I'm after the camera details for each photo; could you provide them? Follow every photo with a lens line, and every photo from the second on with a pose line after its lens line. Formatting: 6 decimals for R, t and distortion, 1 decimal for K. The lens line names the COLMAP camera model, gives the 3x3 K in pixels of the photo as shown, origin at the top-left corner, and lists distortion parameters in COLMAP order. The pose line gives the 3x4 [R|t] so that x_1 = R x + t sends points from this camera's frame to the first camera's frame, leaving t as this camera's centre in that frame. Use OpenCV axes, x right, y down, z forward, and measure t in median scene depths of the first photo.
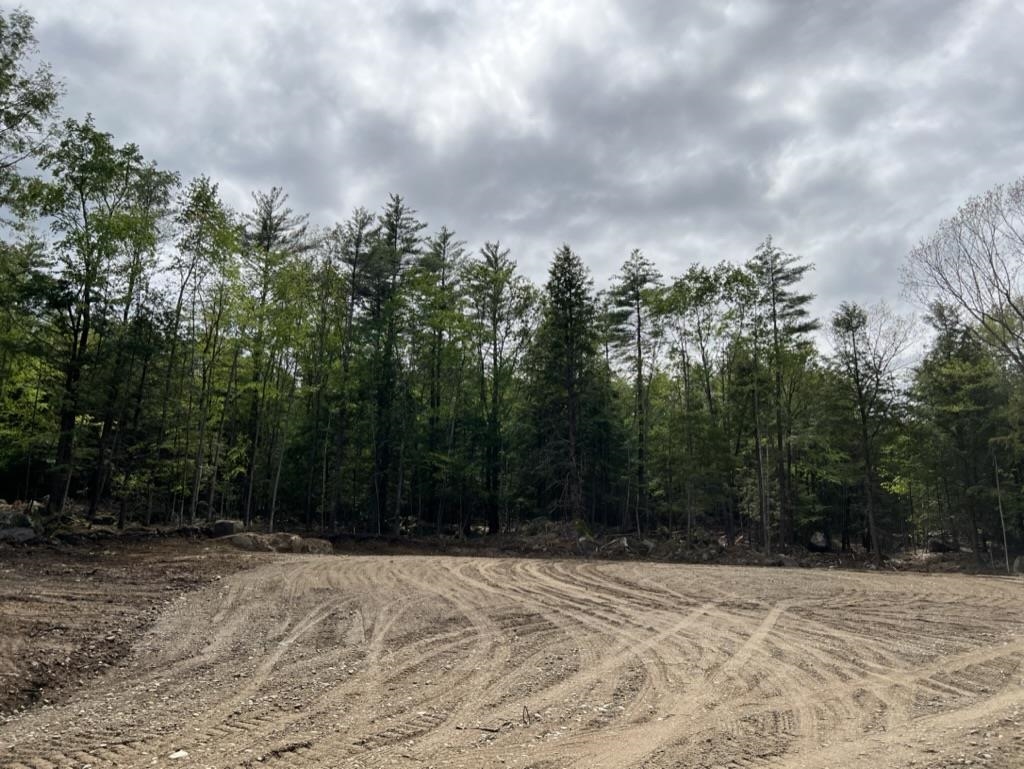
lens RADIAL K [[768.9, 0, 514.8], [0, 768.9, 387.7], [0, 0, 1]] dist [0.042609, -0.059743]
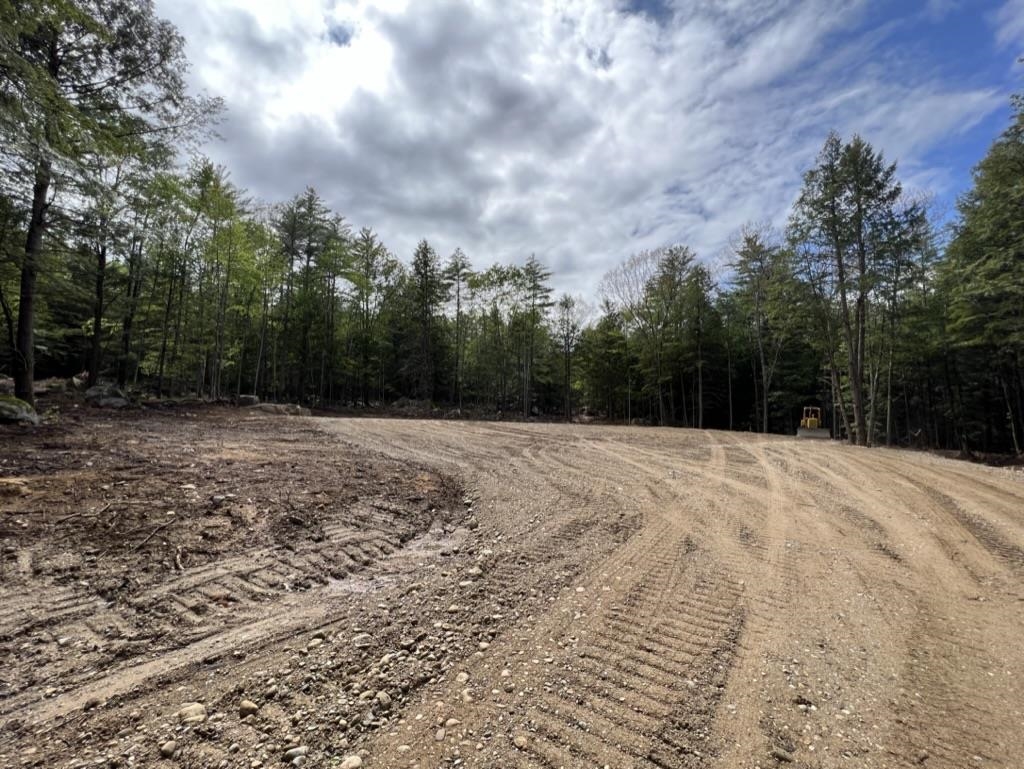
lens RADIAL K [[443.9, 0, 509.9], [0, 443.9, 391.6], [0, 0, 1]] dist [-0.015690, 0.001071]
pose [[0.908919, 0.024524, 0.416251, -0.195703], [-0.087716, 0.987177, 0.133373, -0.001214], [-0.407642, -0.157736, 0.899415, -0.014228]]
